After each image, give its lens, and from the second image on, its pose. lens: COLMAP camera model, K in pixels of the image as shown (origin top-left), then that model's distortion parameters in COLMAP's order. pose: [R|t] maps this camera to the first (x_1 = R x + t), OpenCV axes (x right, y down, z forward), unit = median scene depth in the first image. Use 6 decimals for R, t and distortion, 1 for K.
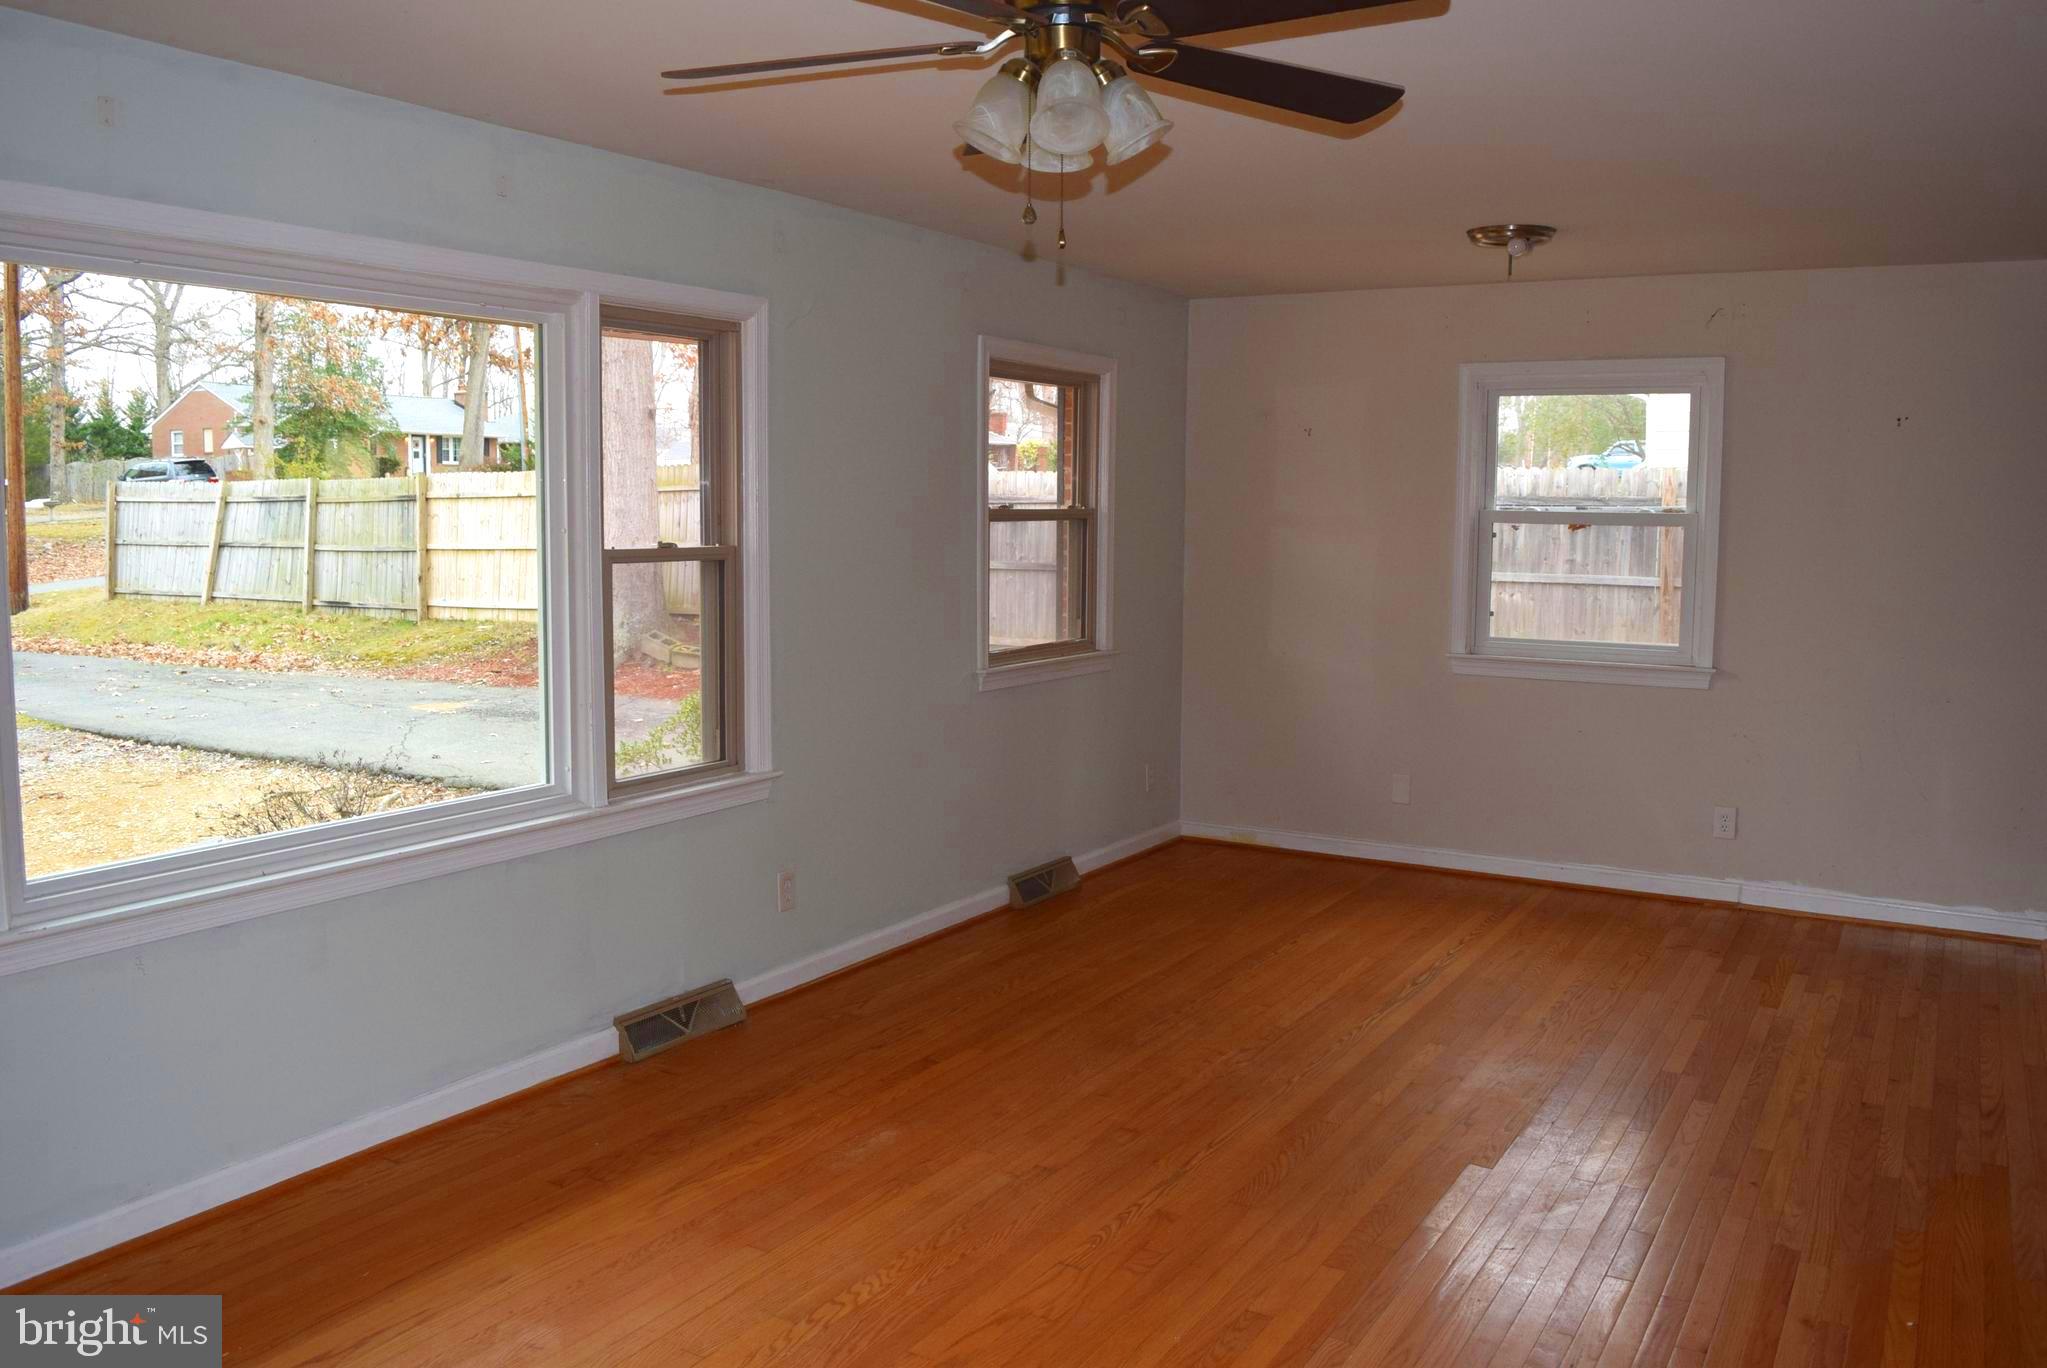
lens RADIAL K [[1629.3, 0, 1014.7], [0, 1629.3, 667.4], [0, 0, 1]] dist [-0.086200, 0.029151]
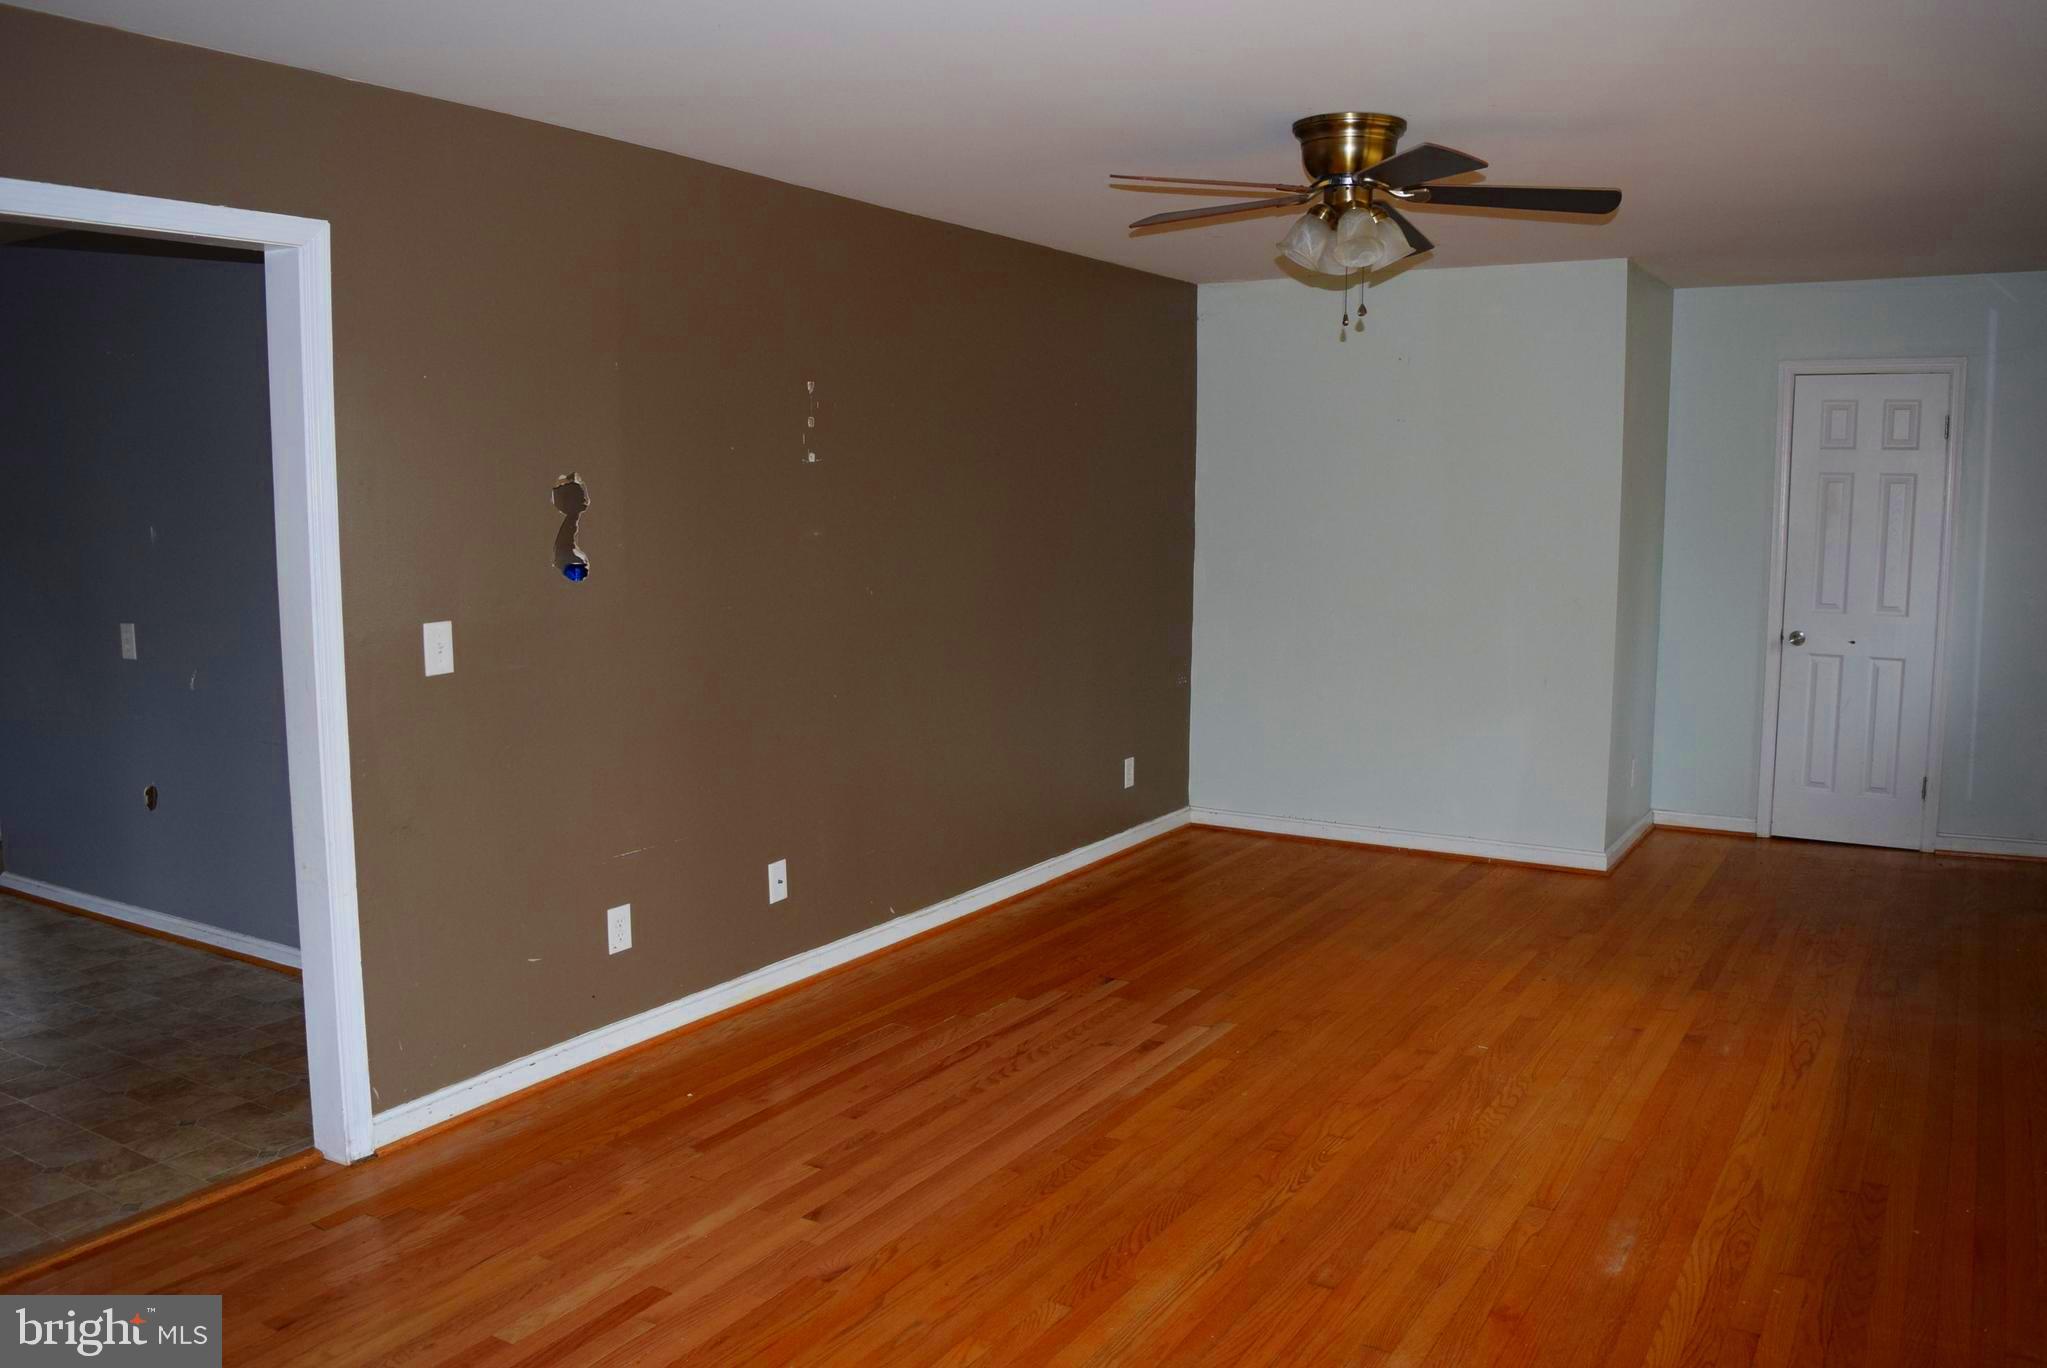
lens RADIAL K [[1629.3, 0, 1038.8], [0, 1629.3, 644.8], [0, 0, 1]] dist [-0.086200, 0.029151]
pose [[-0.999897, -0.013014, -0.006077, 0.166238], [-0.013962, 0.979982, 0.198597, -0.131438], [0.003371, 0.198661, -0.980062, 1.302354]]
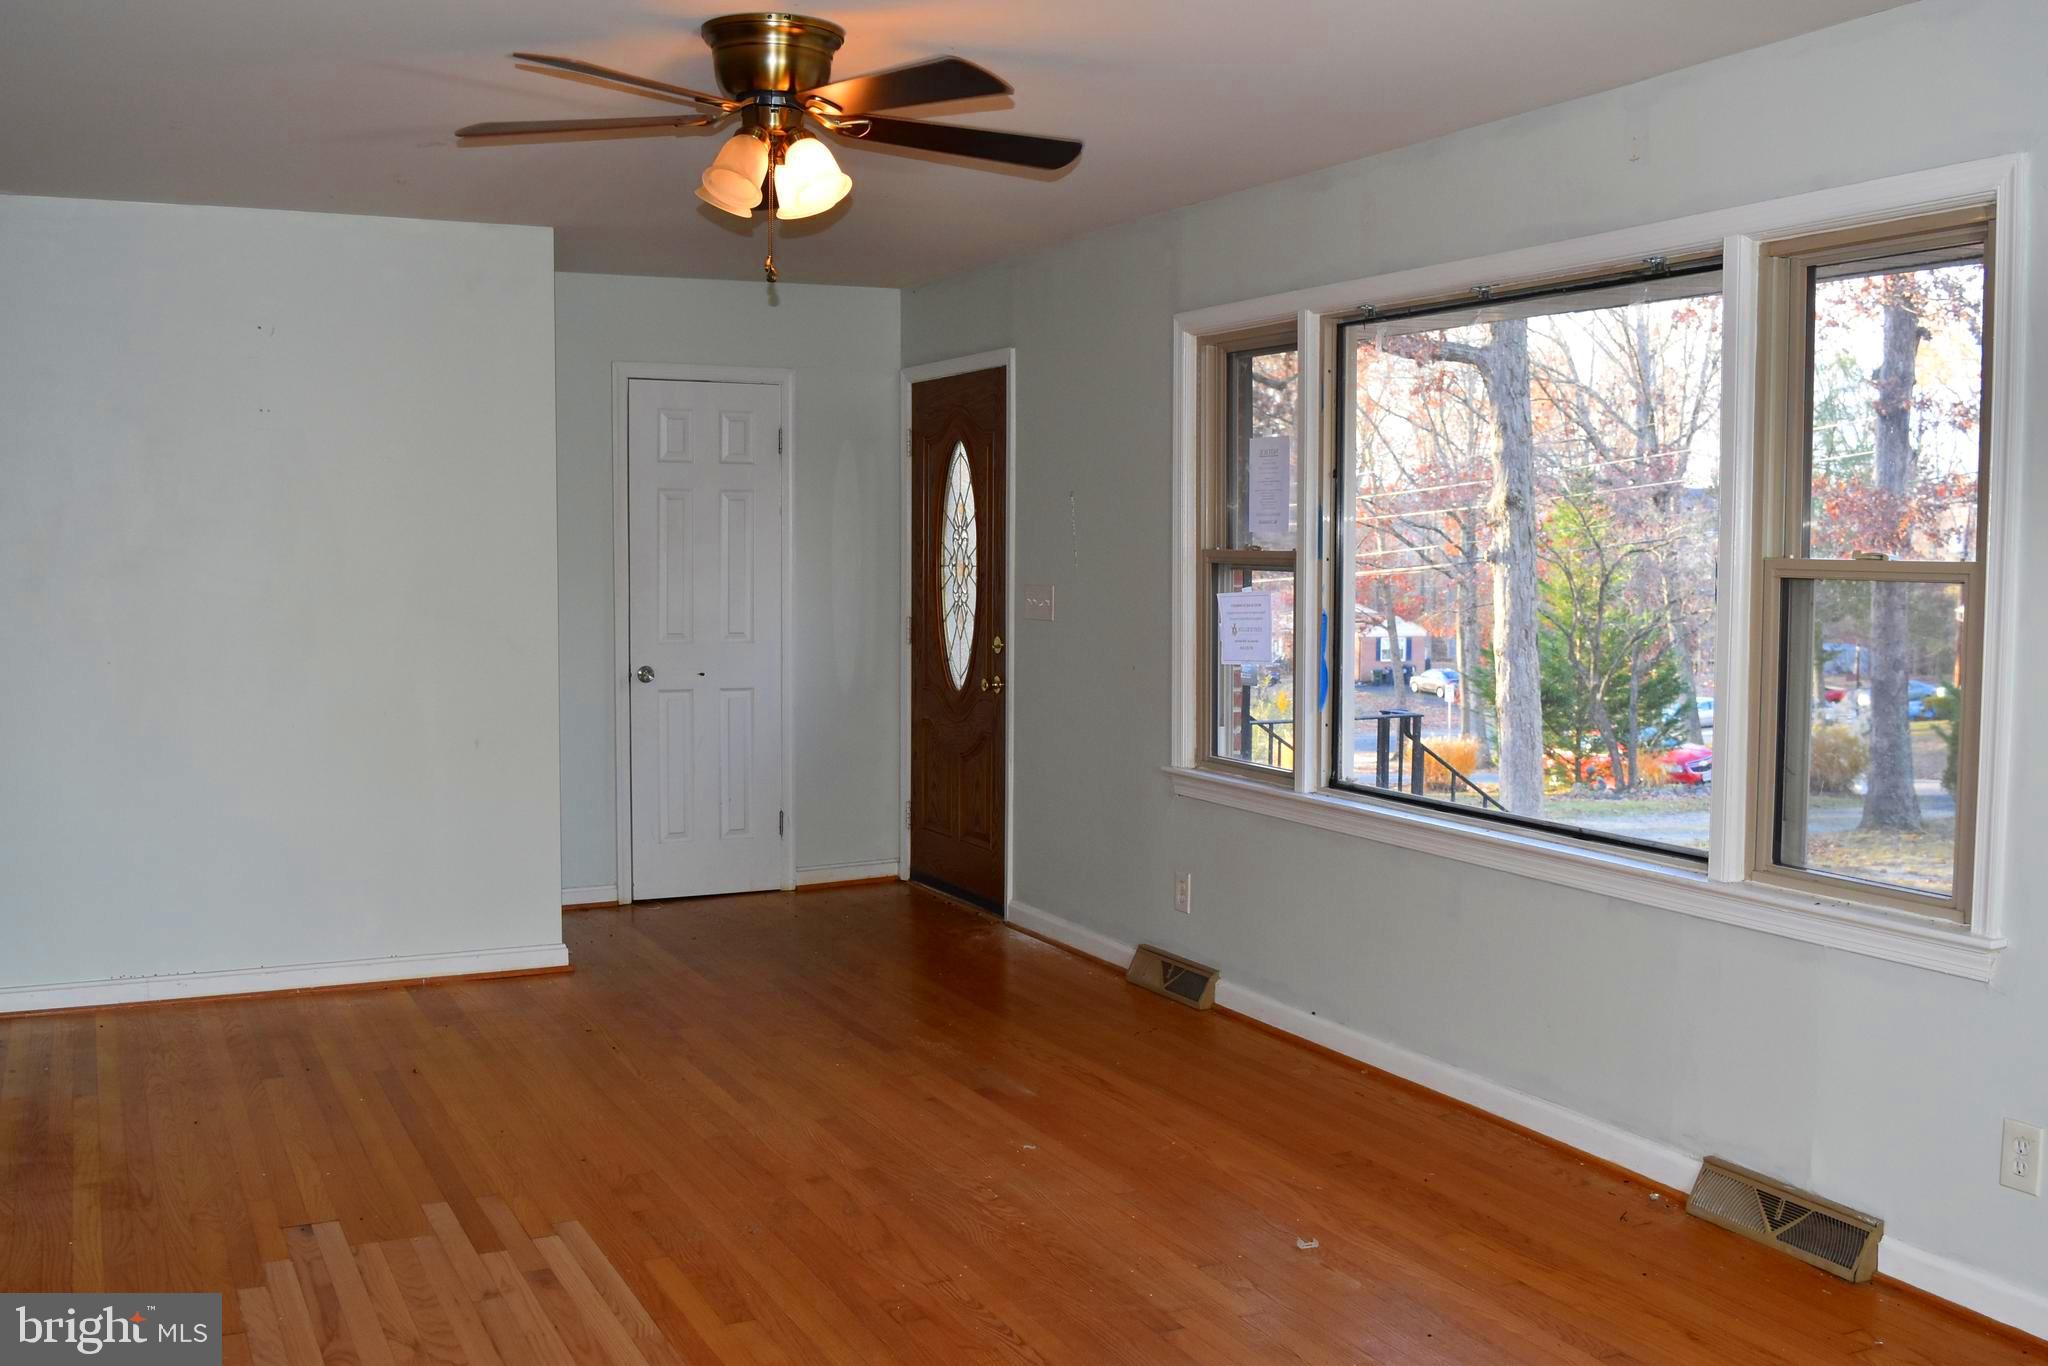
lens RADIAL K [[1985.8, 0, 1009.4], [0, 1985.8, 667.1], [0, 0, 1]] dist [-0.038775, 0.000000]
pose [[-0.551702, 0.044495, -0.832854, 0.606898], [-0.092210, 0.989200, 0.113930, -0.078175], [0.828928, 0.139653, -0.541641, 1.013396]]
